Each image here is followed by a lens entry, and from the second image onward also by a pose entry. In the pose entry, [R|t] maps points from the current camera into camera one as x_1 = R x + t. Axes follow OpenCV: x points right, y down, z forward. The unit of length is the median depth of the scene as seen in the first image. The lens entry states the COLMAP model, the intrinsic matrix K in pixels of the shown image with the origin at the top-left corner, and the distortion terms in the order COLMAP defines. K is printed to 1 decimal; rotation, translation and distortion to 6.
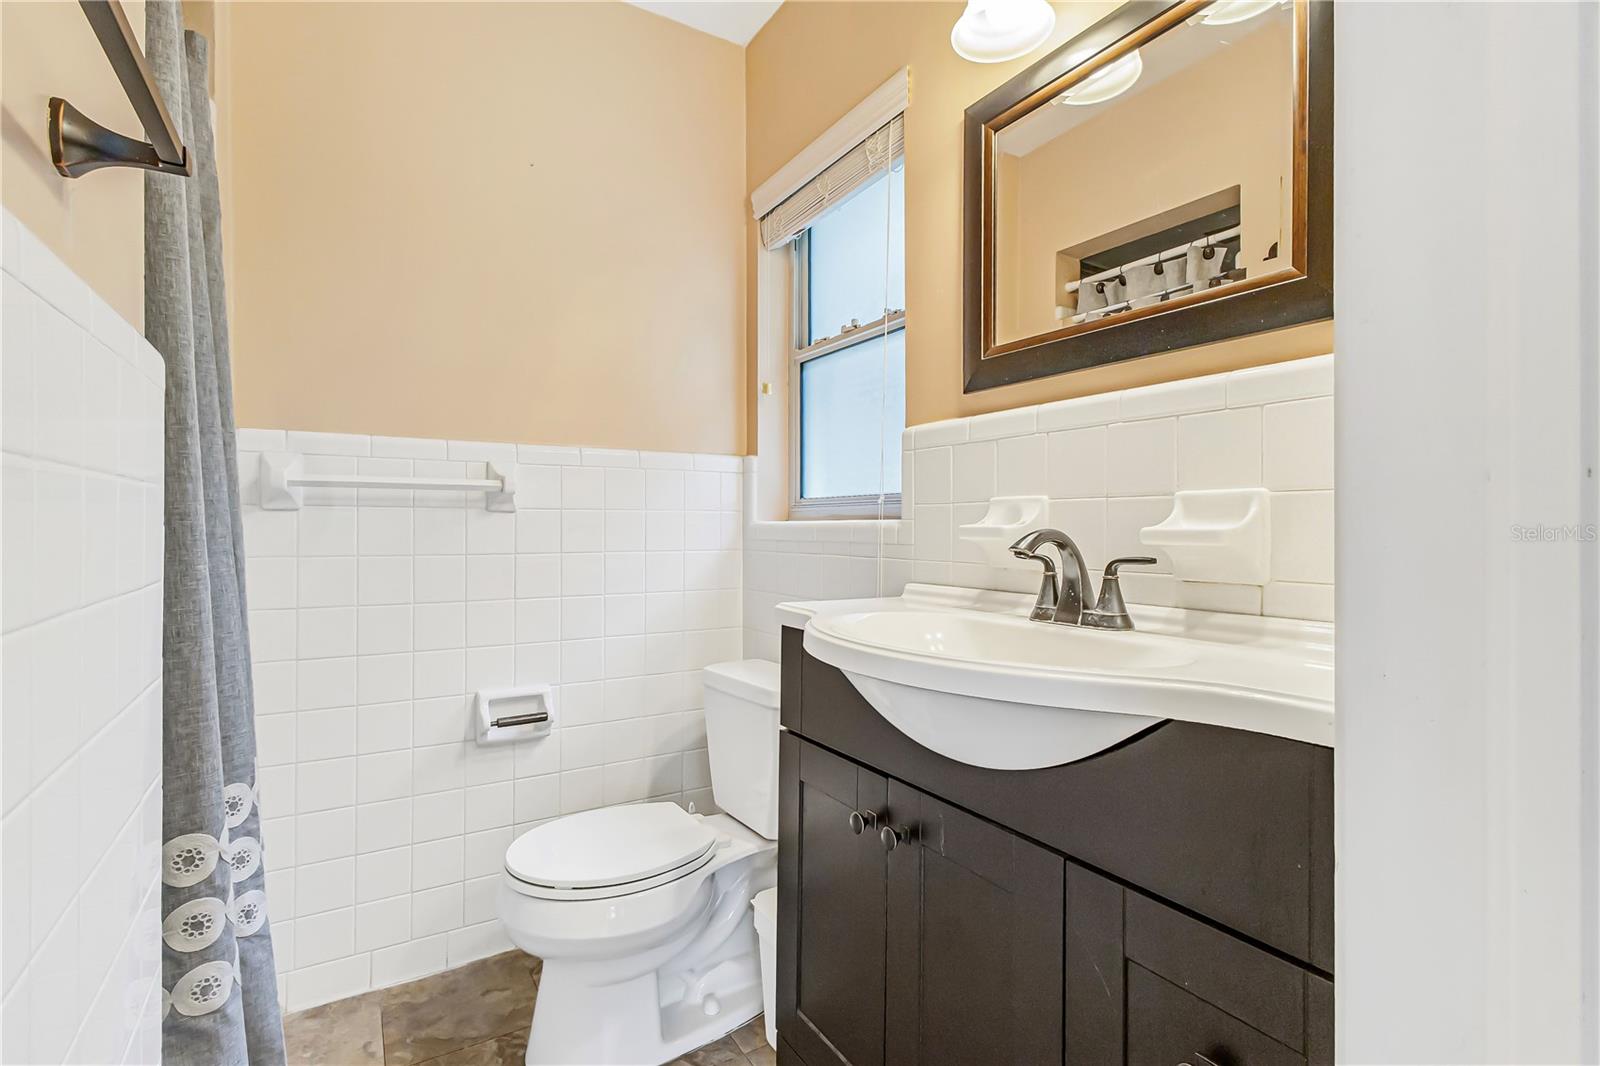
lens RADIAL K [[749.5, 0, 798.5], [0, 749.5, 531.0], [0, 0, 1]] dist [-0.002633, 0.003959]
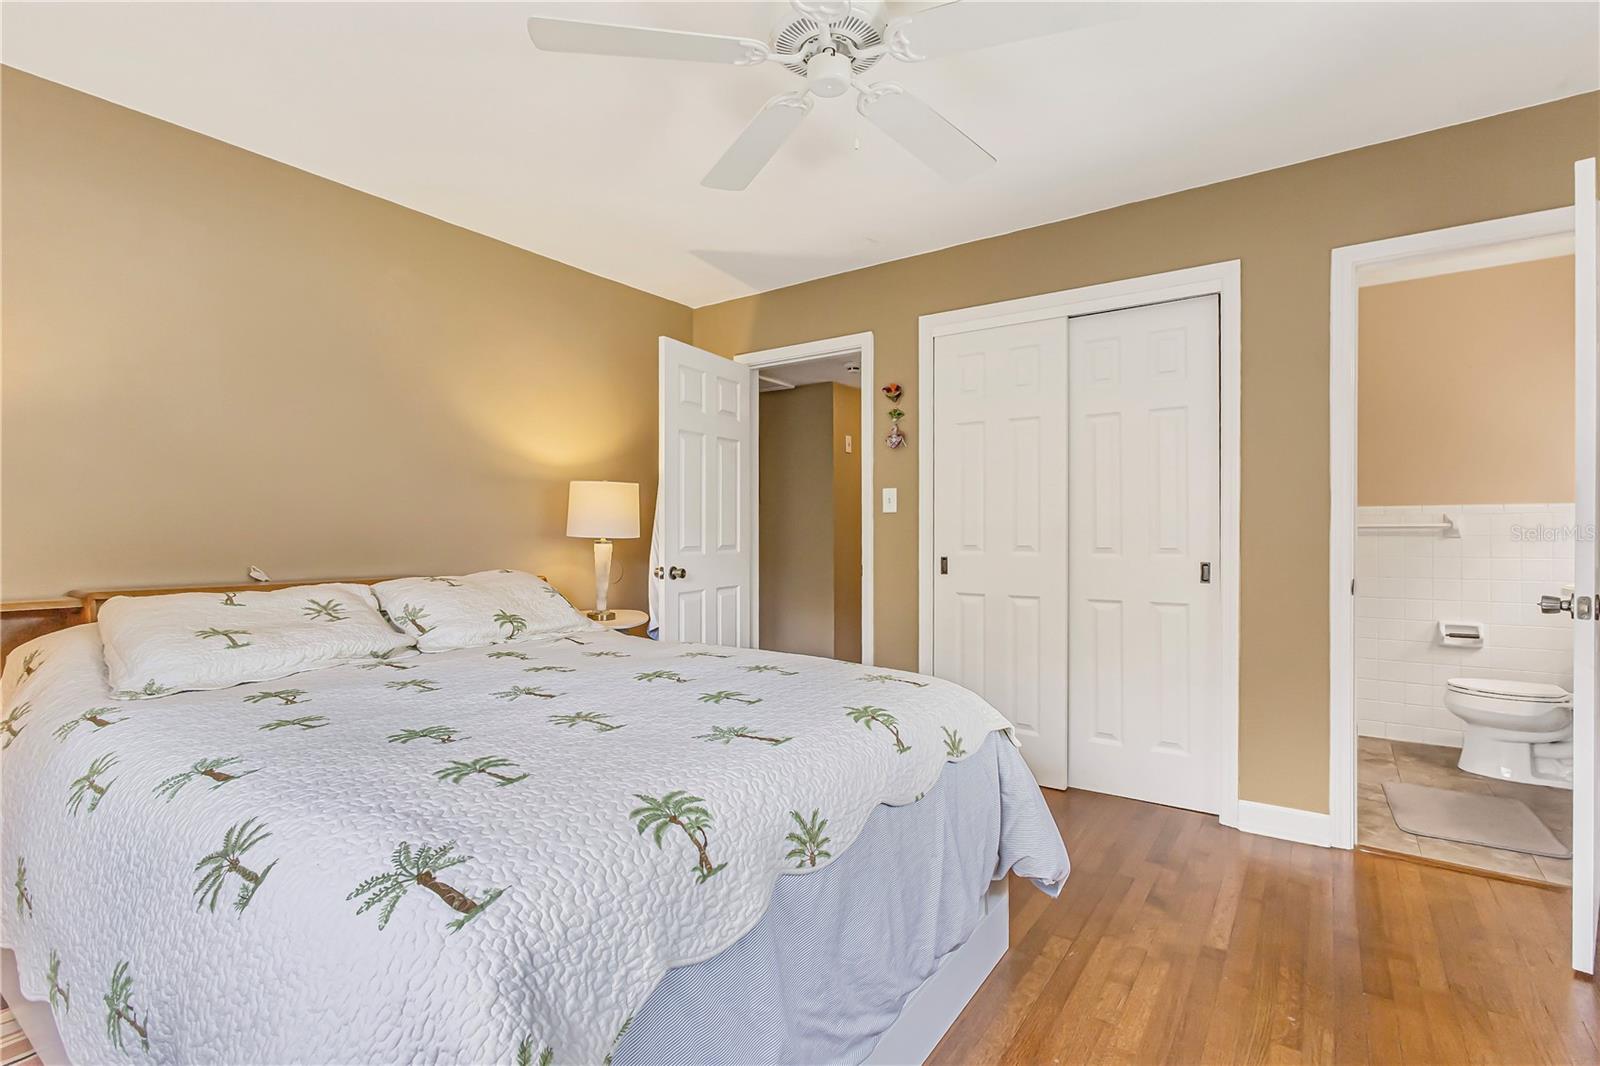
lens RADIAL K [[749.5, 0, 800.1], [0, 749.5, 536.2], [0, 0, 1]] dist [-0.002633, 0.003959]
pose [[0.403693, -0.013494, -0.914795, 0.814901], [-0.009502, 0.999775, -0.018941, 0.028093], [0.914845, 0.016339, 0.403474, -1.575232]]
